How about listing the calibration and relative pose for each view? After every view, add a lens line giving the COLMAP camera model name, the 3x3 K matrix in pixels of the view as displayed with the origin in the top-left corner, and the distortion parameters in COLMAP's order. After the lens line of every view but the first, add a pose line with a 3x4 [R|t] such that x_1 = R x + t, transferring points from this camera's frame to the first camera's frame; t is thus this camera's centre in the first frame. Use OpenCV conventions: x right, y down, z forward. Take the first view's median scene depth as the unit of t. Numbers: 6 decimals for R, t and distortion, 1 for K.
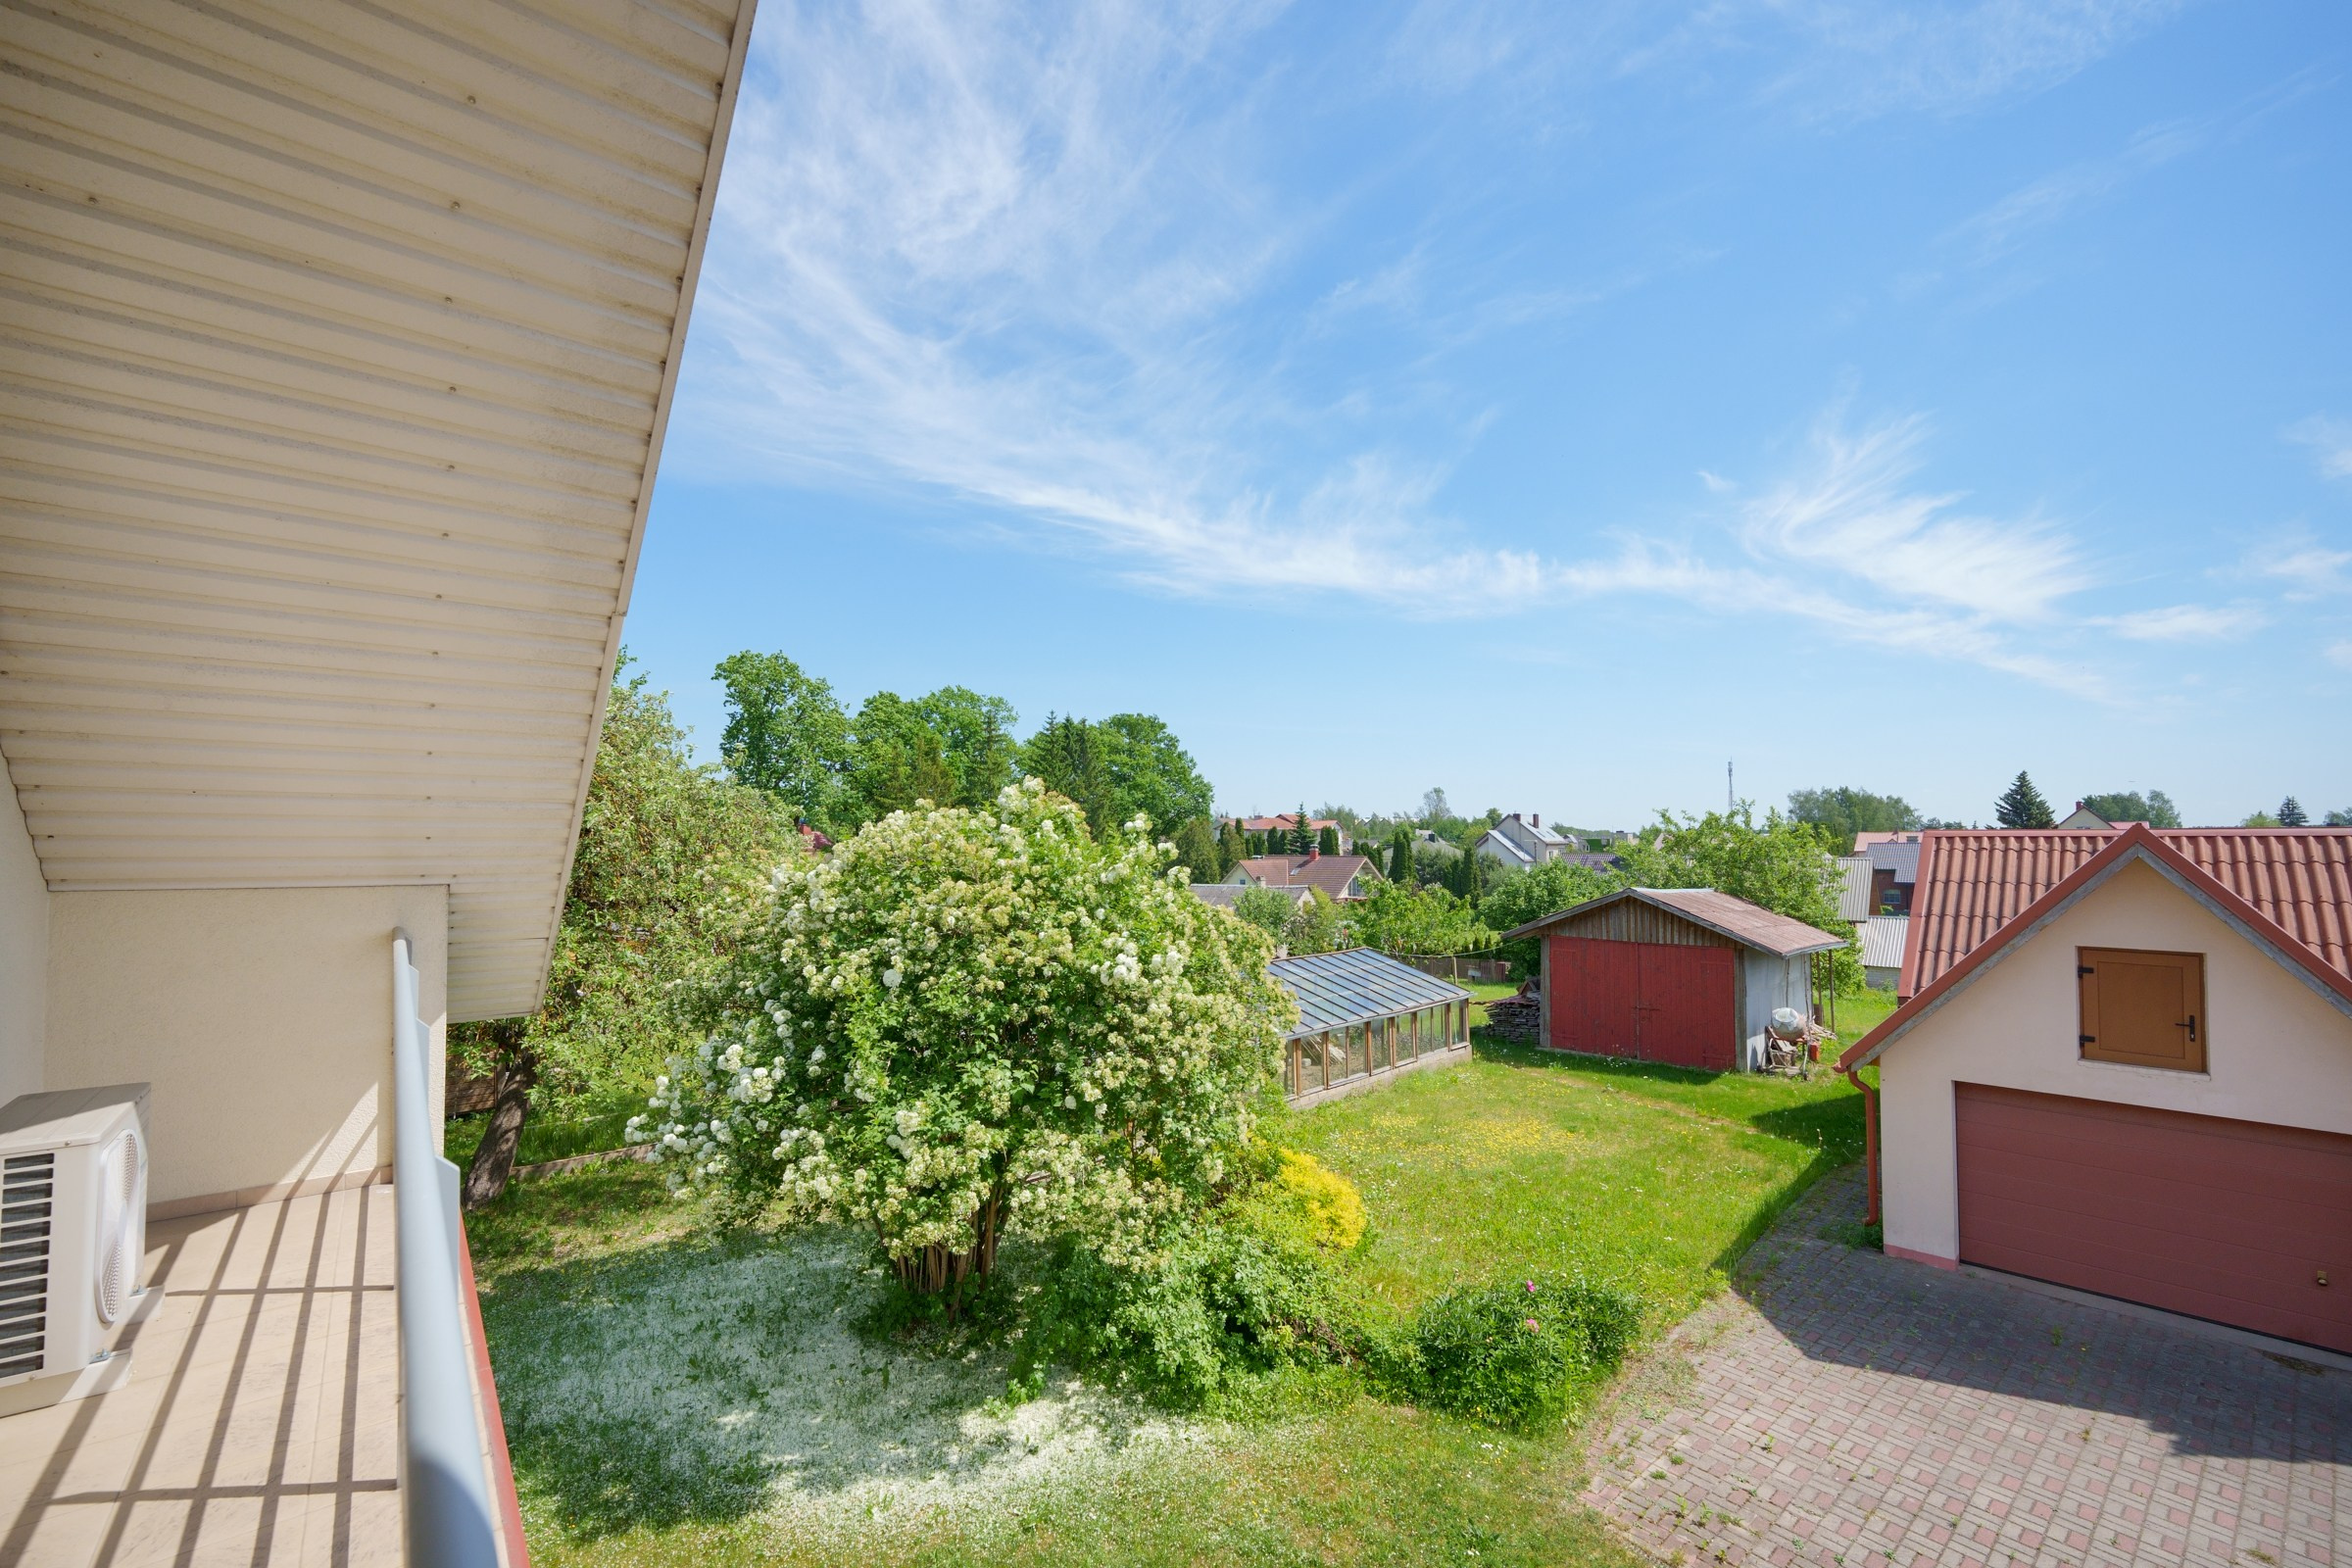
lens RADIAL K [[971.3, 0, 1189.8], [0, 971.3, 809.3], [0, 0, 1]] dist [-0.002358, 0.000248]
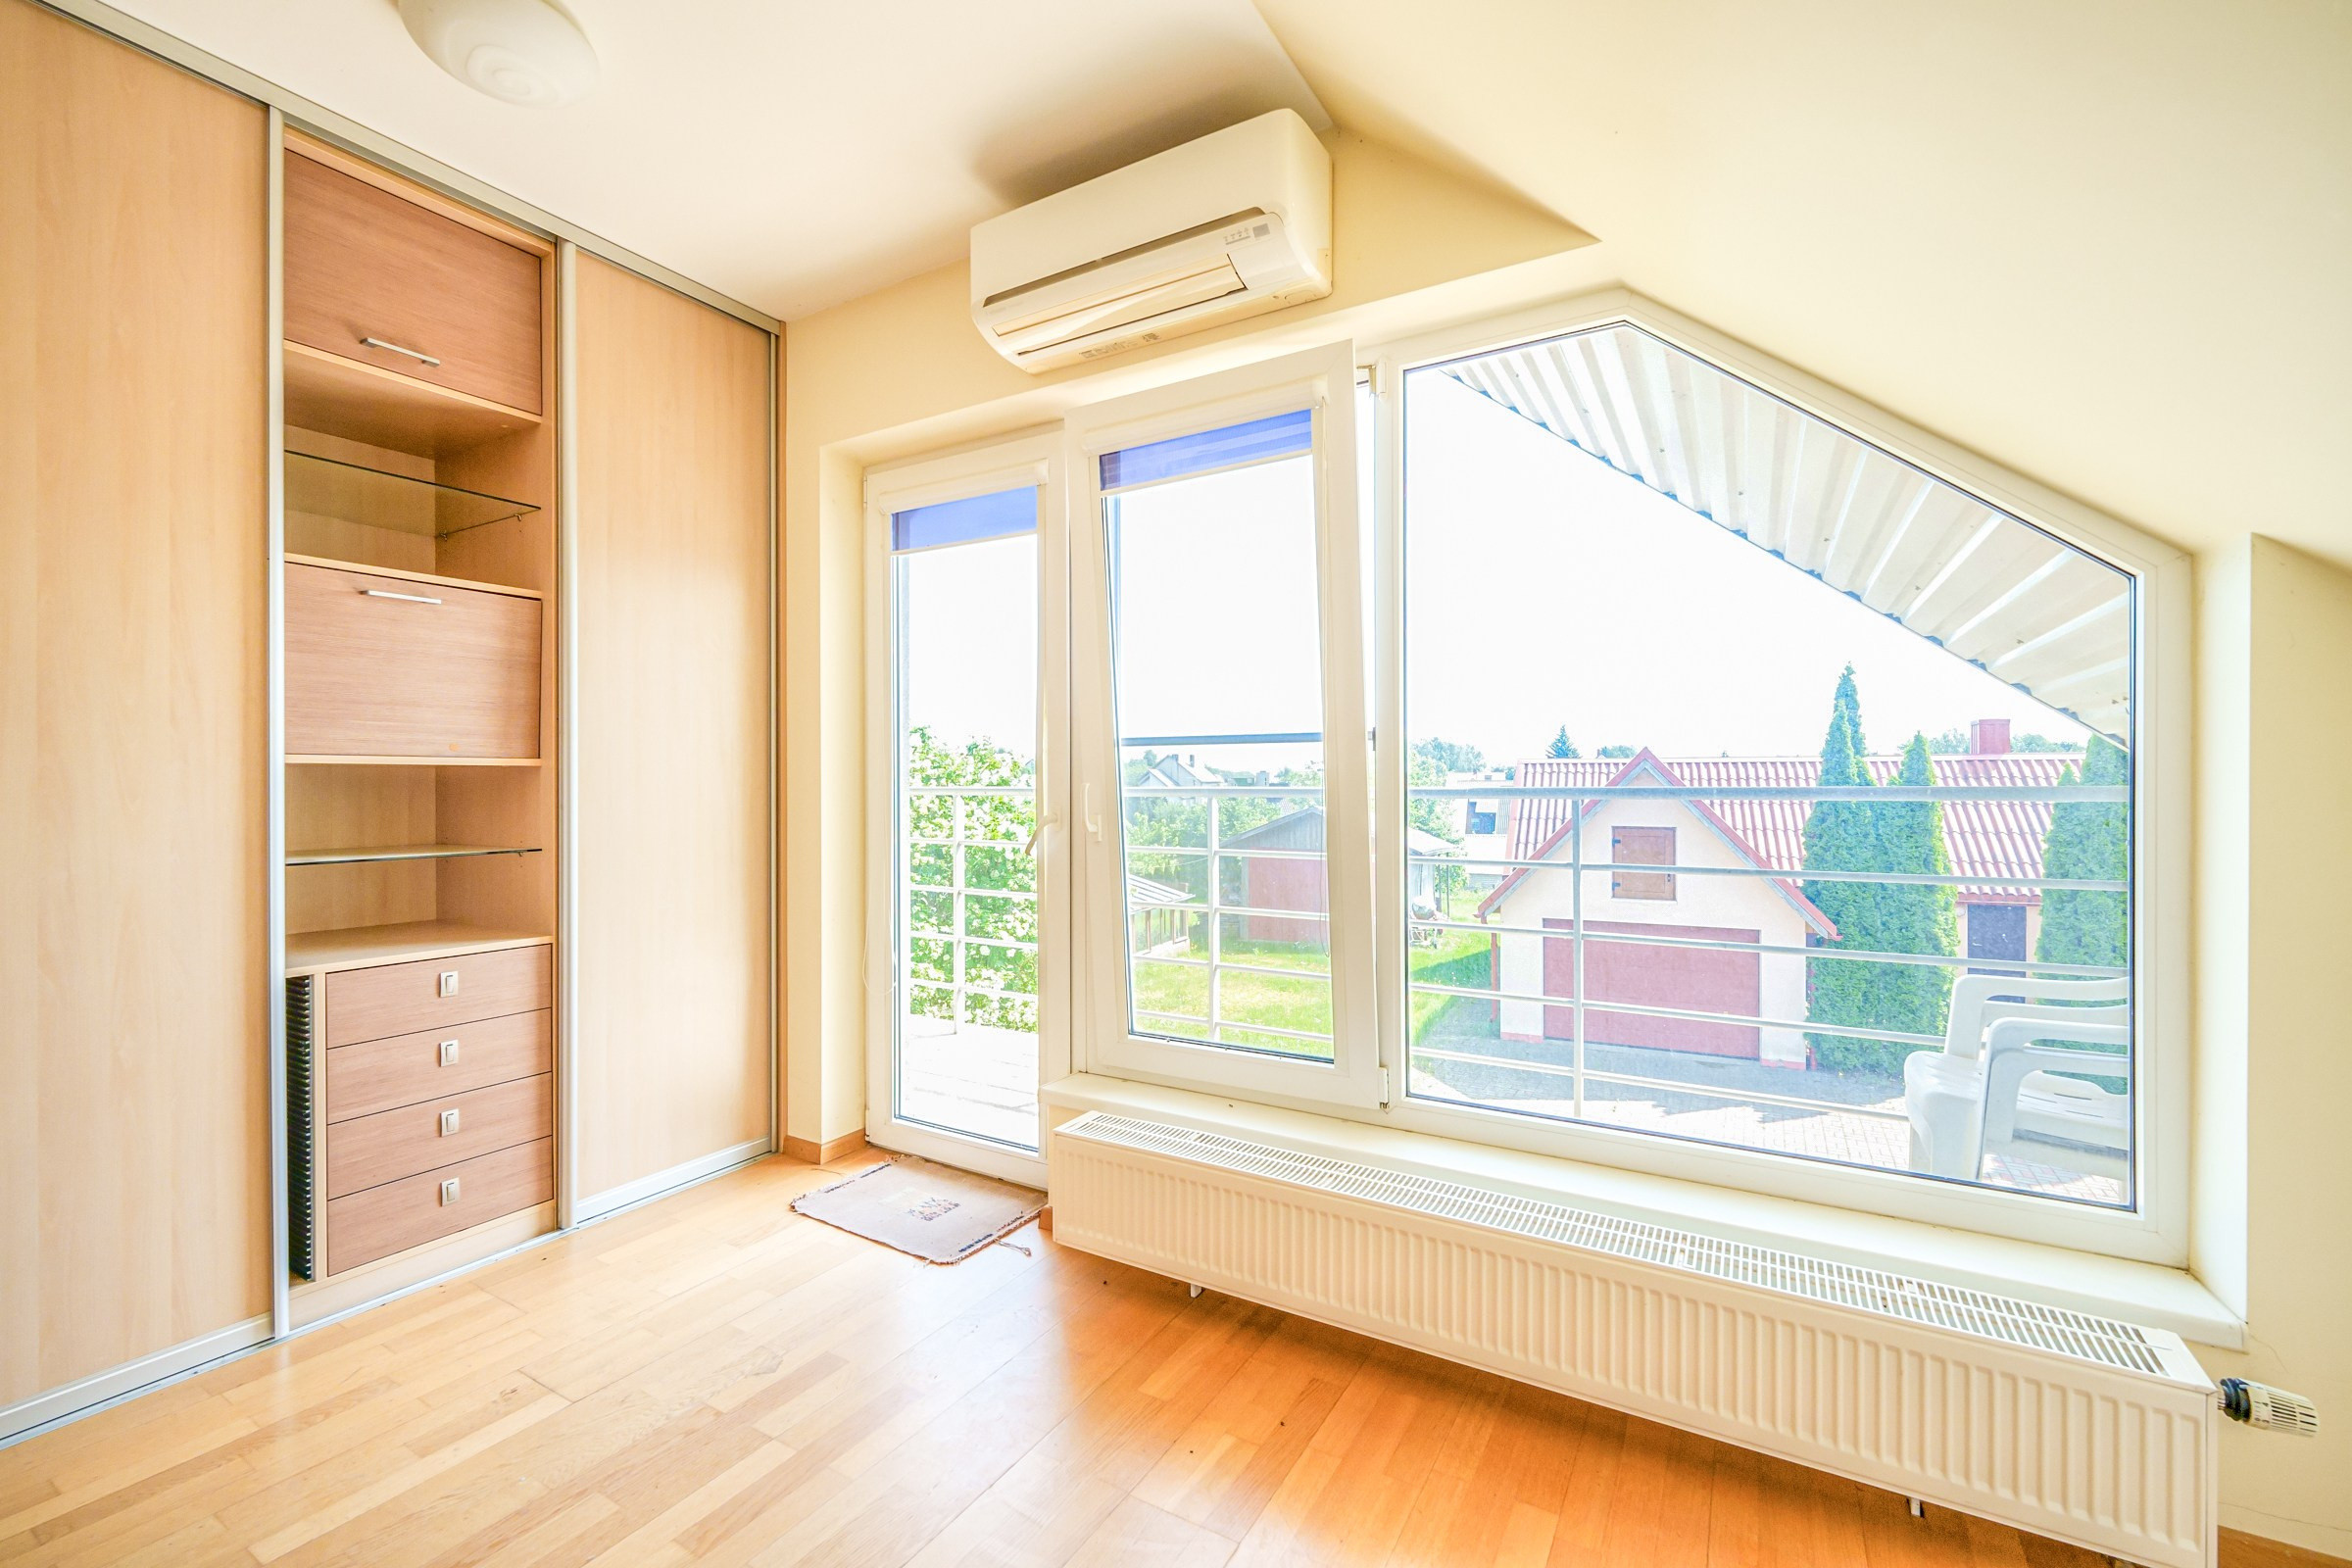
lens RADIAL K [[971.3, 0, 1172.5], [0, 971.3, 779.9], [0, 0, 1]] dist [-0.002358, 0.000248]
pose [[0.945796, 0.003646, 0.324741, -0.168656], [-0.013962, 0.999469, 0.029442, 0.019874], [-0.324462, -0.032380, 0.945344, -0.157872]]
